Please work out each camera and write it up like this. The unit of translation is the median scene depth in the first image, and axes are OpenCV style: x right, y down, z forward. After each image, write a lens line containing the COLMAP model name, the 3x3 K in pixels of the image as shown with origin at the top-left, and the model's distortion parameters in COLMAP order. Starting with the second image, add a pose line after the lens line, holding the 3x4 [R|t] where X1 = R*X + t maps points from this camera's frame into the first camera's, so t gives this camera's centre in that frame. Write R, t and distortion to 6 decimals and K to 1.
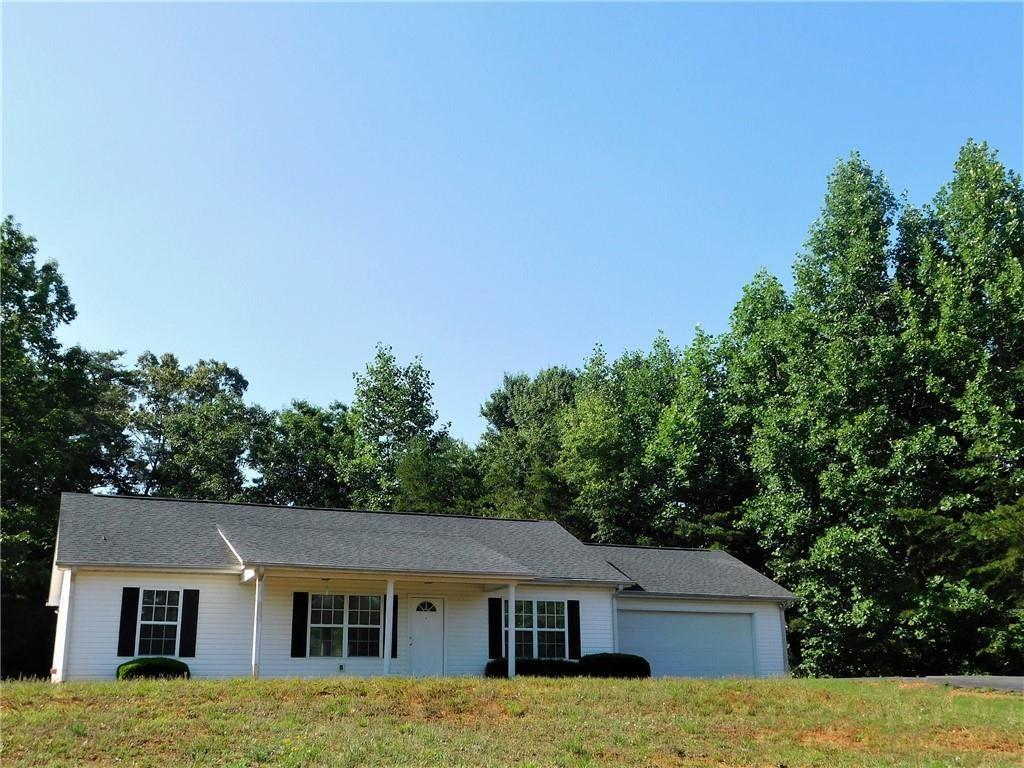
lens RADIAL K [[1083.9, 0, 512.0], [0, 1083.9, 384.0], [0, 0, 1]] dist [-0.009170, 0.029182]
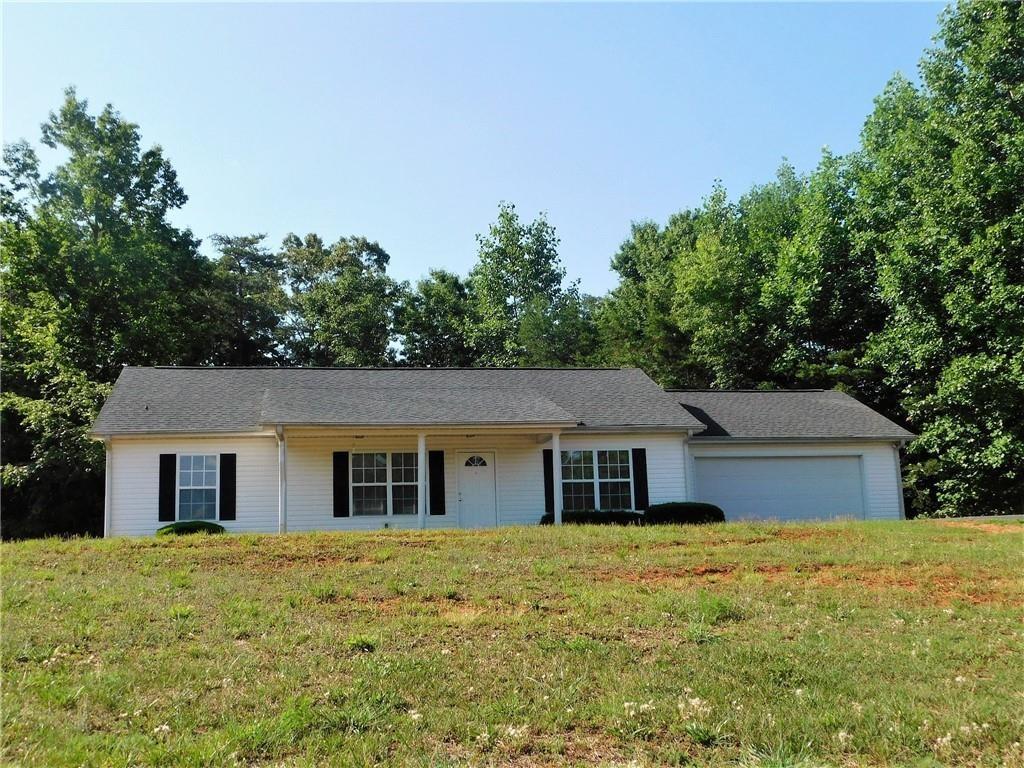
lens RADIAL K [[1083.9, 0, 512.0], [0, 1083.9, 384.0], [0, 0, 1]] dist [-0.009170, 0.029182]
pose [[0.978529, -0.057612, -0.197891, 0.093040], [0.080706, 0.990573, 0.110691, 0.022399], [0.189648, -0.124286, 0.973954, 0.054315]]
